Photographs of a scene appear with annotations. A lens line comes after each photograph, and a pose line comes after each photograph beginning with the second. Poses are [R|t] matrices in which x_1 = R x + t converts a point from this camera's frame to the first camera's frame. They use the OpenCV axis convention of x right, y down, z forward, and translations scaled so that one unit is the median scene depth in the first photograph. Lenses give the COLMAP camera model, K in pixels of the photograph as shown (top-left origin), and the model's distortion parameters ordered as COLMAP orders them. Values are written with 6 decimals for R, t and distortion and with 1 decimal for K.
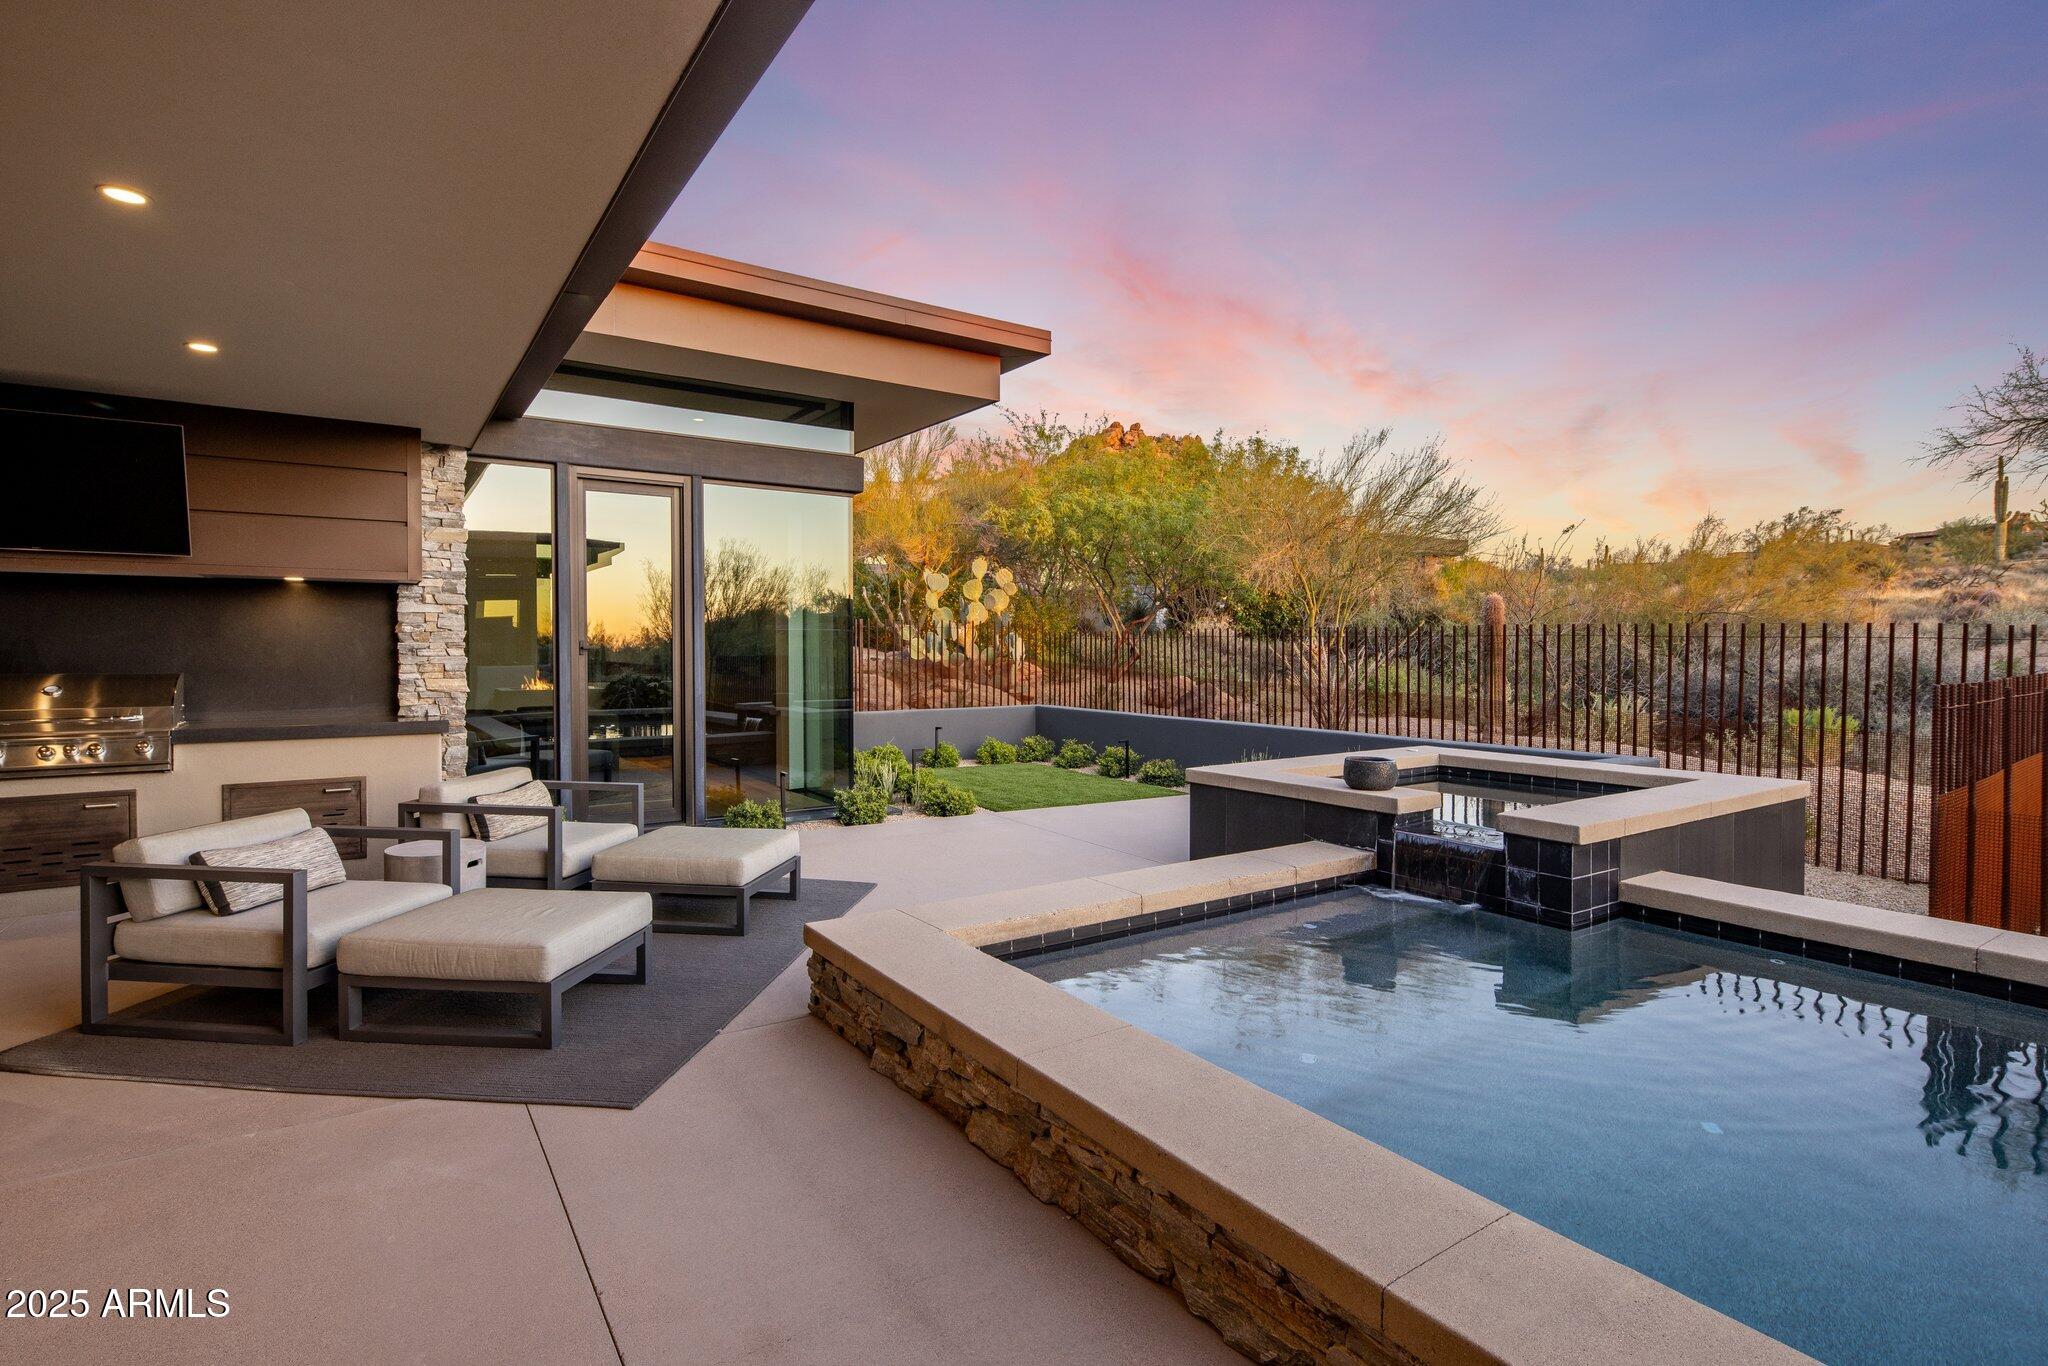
lens RADIAL K [[992.5, 0, 1029.6], [0, 992.5, 678.1], [0, 0, 1]] dist [0.007113, -0.003442]
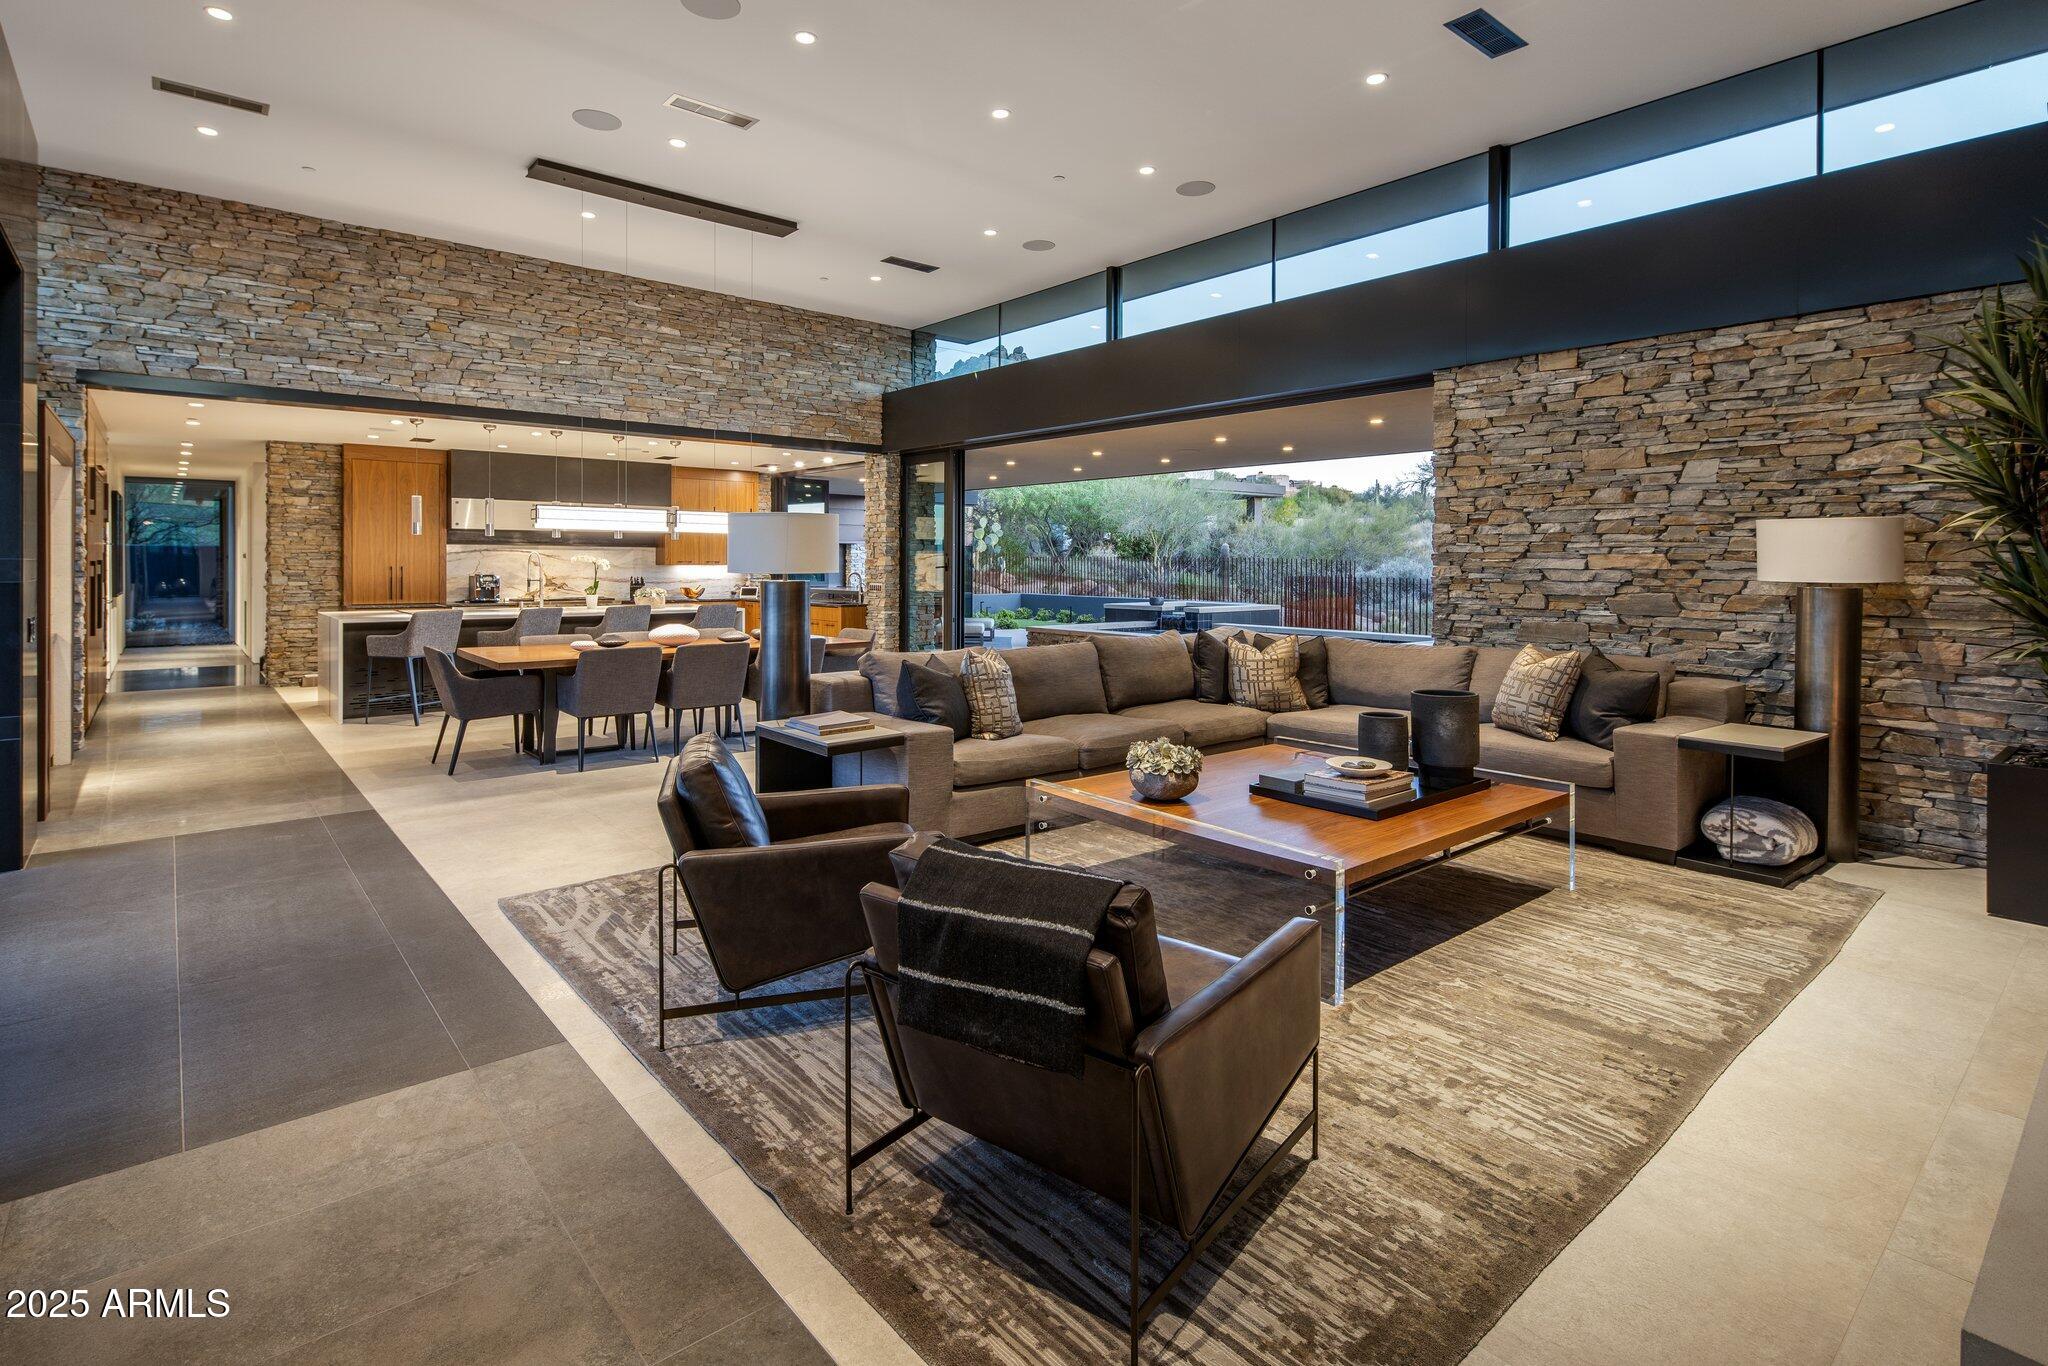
lens RADIAL K [[992.5, 0, 1021.8], [0, 992.5, 570.0], [0, 0, 1]] dist [0.007113, -0.003442]
pose [[0.993556, 0.007473, 0.113097, -0.181191], [-0.005057, 0.999753, -0.021632, 0.018798], [-0.113230, 0.020921, 0.993348, -0.832604]]
